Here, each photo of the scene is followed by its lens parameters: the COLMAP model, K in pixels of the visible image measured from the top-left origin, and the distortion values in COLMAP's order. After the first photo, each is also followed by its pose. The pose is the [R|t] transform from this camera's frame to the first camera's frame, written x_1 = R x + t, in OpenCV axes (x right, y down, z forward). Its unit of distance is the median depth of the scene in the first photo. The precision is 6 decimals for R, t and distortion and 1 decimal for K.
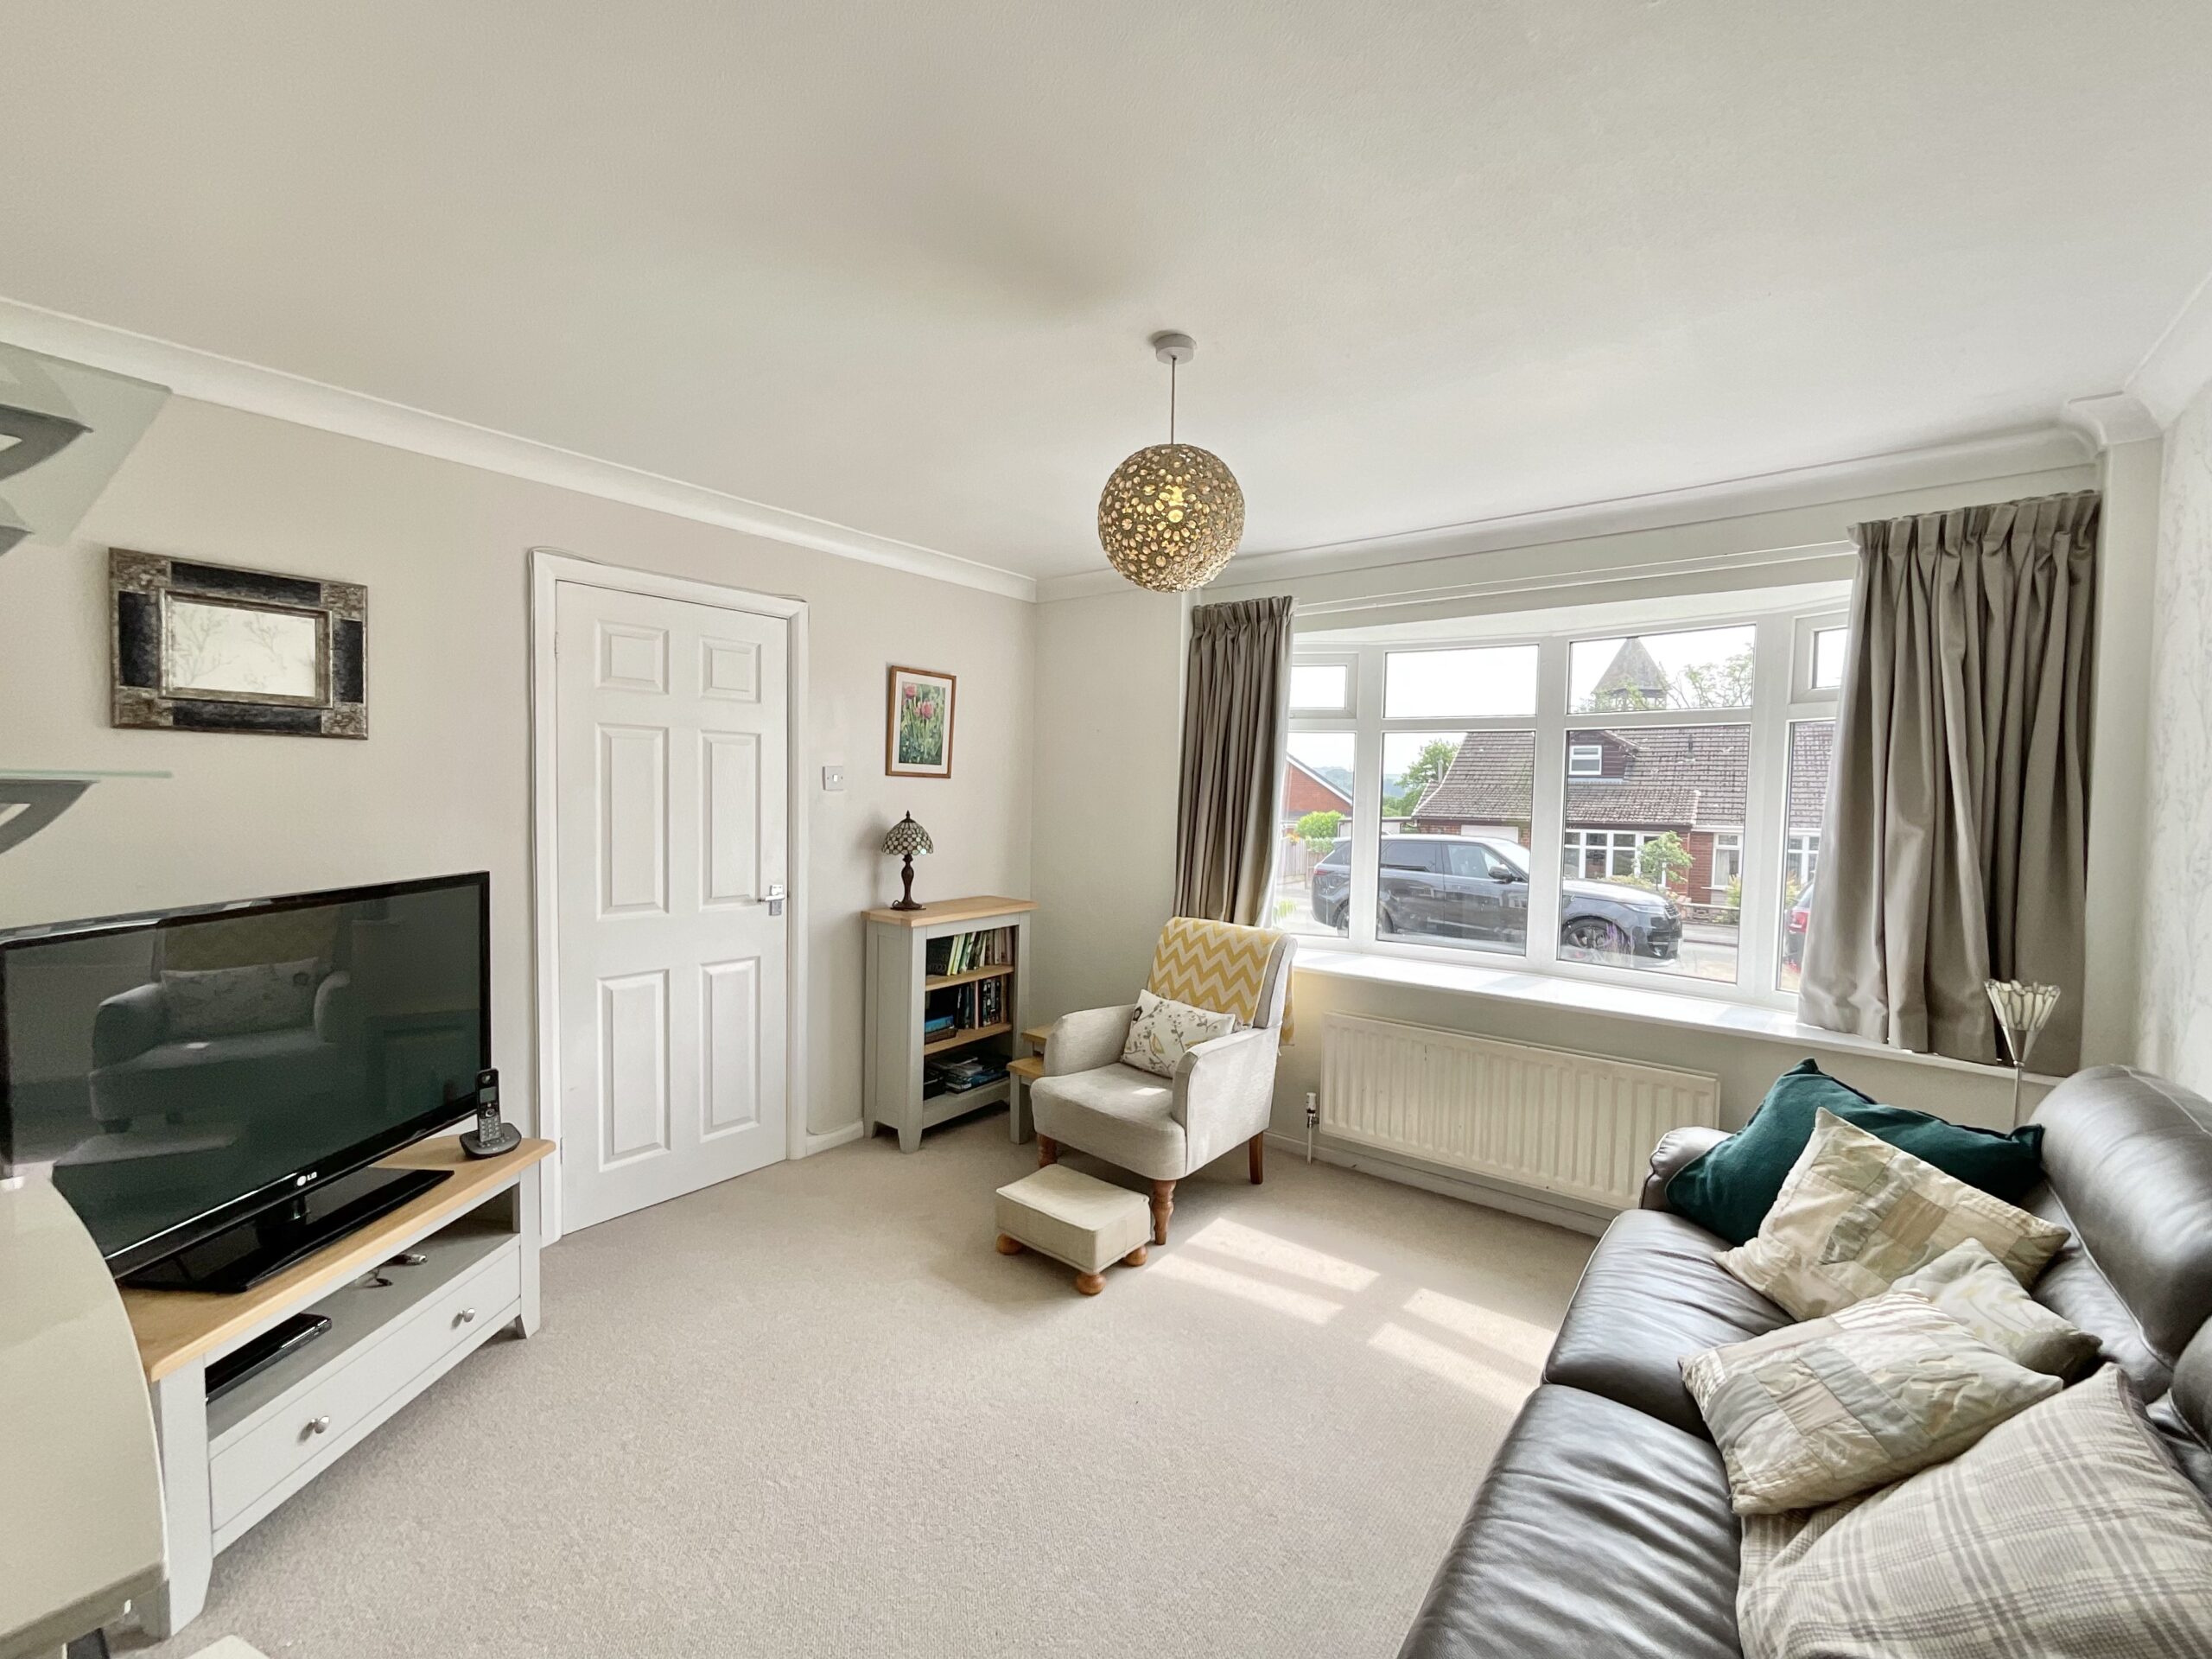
lens RADIAL K [[896.8, 0, 1106.5], [0, 896.8, 825.4], [0, 0, 1]] dist [-0.007607, 0.002199]
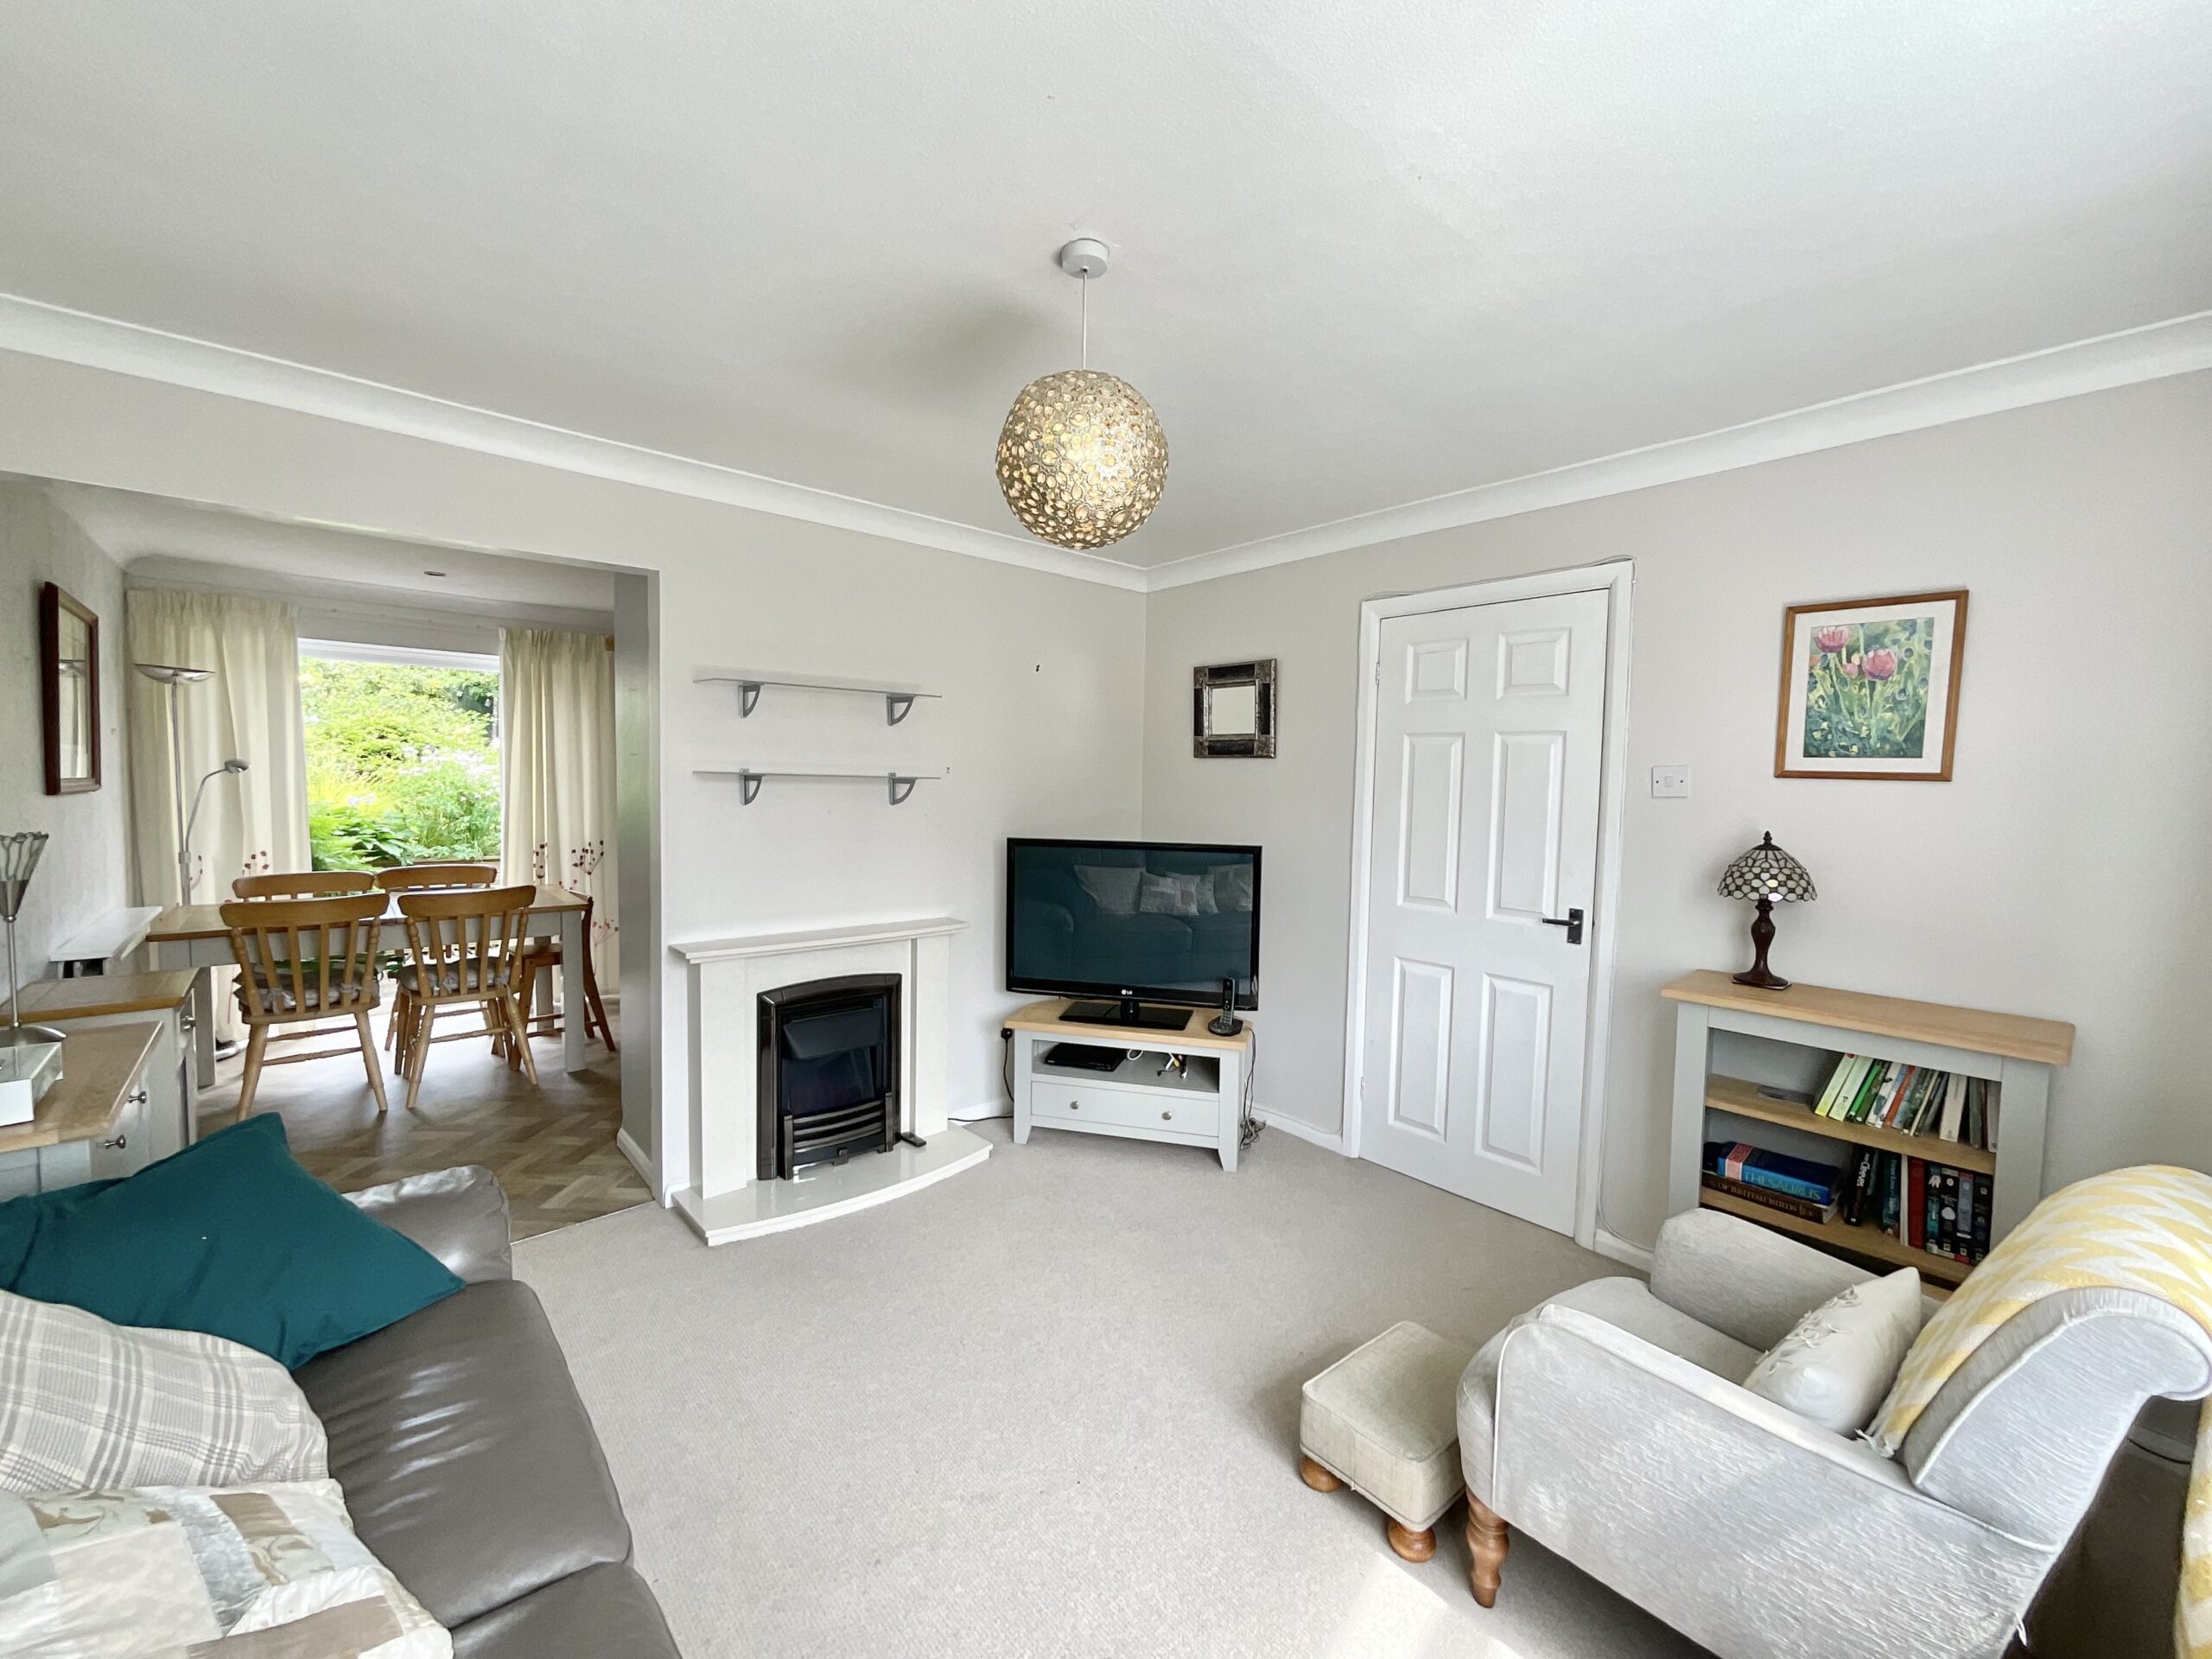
lens RADIAL K [[896.8, 0, 1097.6], [0, 896.8, 827.9], [0, 0, 1]] dist [-0.007607, 0.002199]
pose [[-0.188199, 0.035217, -0.981499, 0.495084], [-0.062495, 0.996902, 0.047752, -0.019498], [0.980141, 0.070326, -0.185415, 0.649138]]
